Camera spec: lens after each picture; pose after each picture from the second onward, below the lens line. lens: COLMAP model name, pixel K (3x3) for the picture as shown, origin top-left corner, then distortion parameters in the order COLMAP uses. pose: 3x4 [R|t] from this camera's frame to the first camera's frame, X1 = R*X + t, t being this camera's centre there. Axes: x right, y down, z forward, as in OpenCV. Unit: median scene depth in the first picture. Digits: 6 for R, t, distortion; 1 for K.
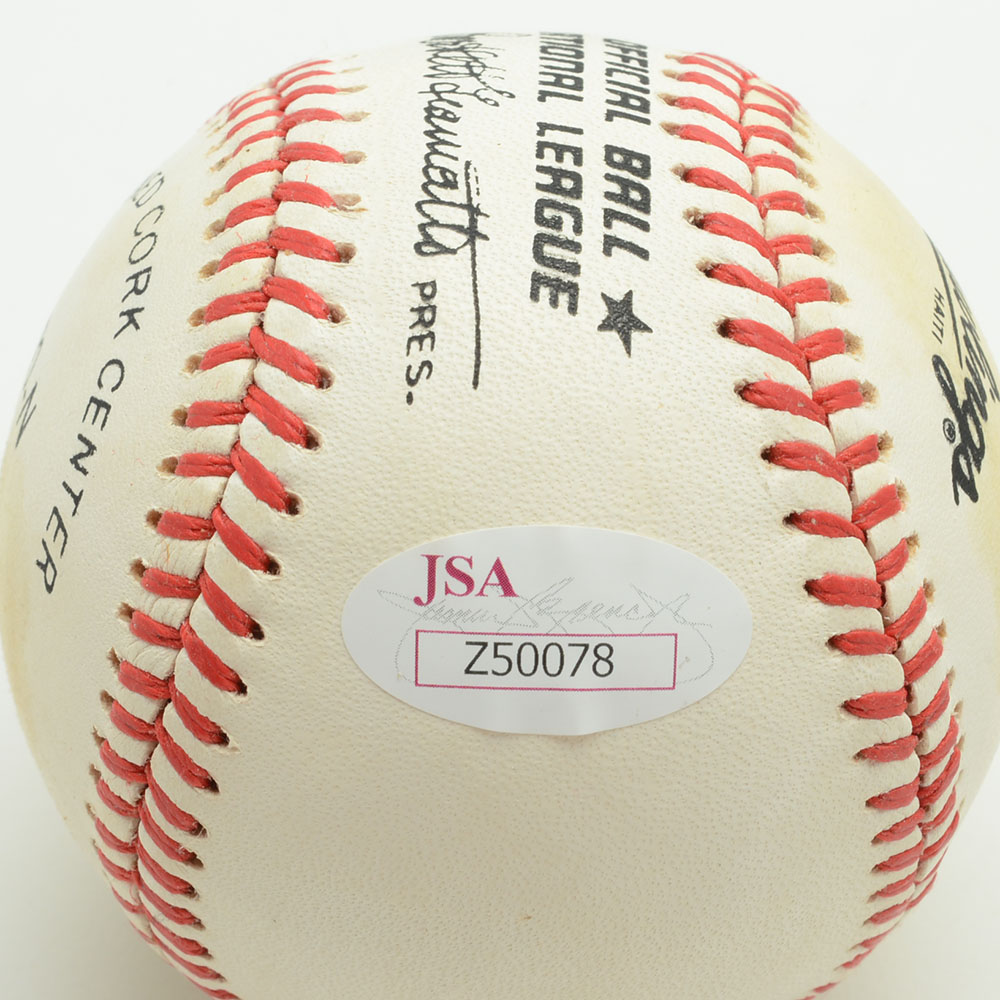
lens RADIAL K [[3117.6, 0, 500.0], [0, 3117.6, 500.0], [0, 0, 1]] dist [0.018765, -0.099490]
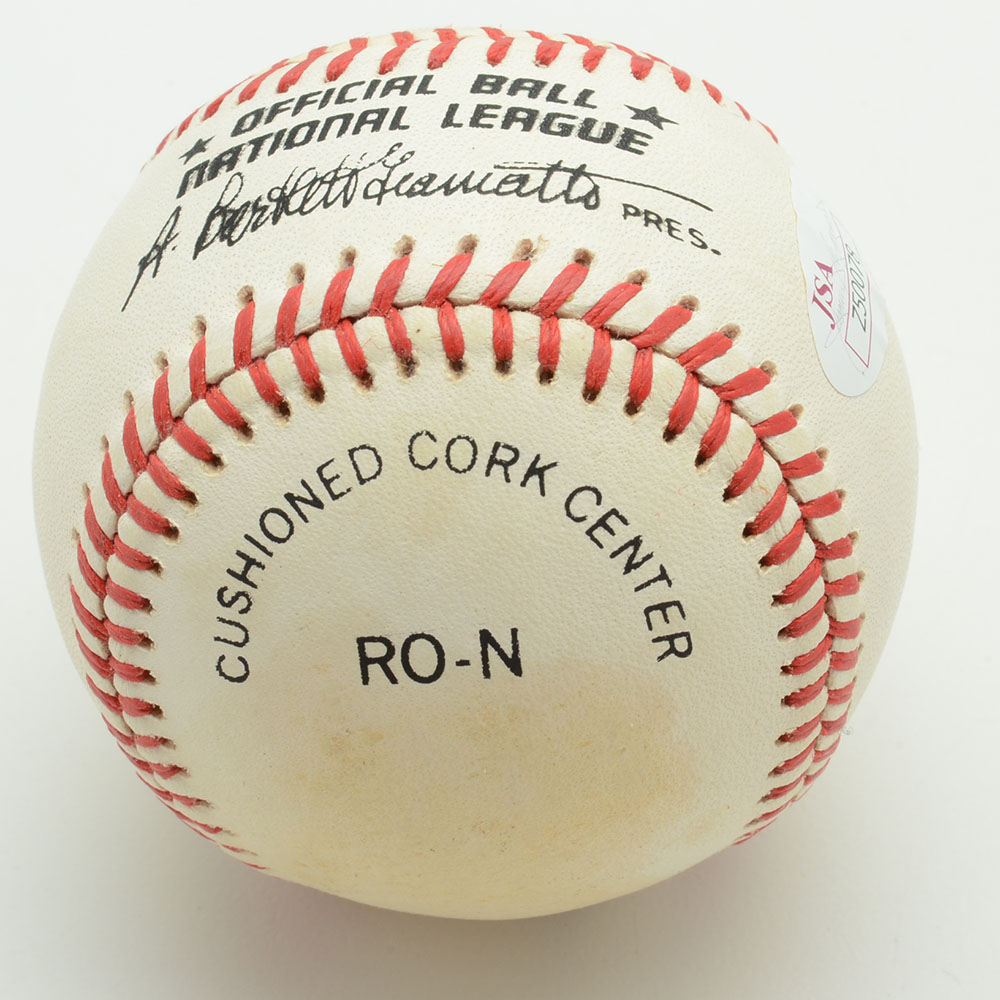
lens RADIAL K [[3117.6, 0, 500.0], [0, 3117.6, 500.0], [0, 0, 1]] dist [0.018765, -0.099490]
pose [[0.055748, -0.752037, 0.656759, -0.888277], [0.720056, 0.485961, 0.495340, -0.636550], [-0.691673, 0.445289, 0.568600, 0.389774]]
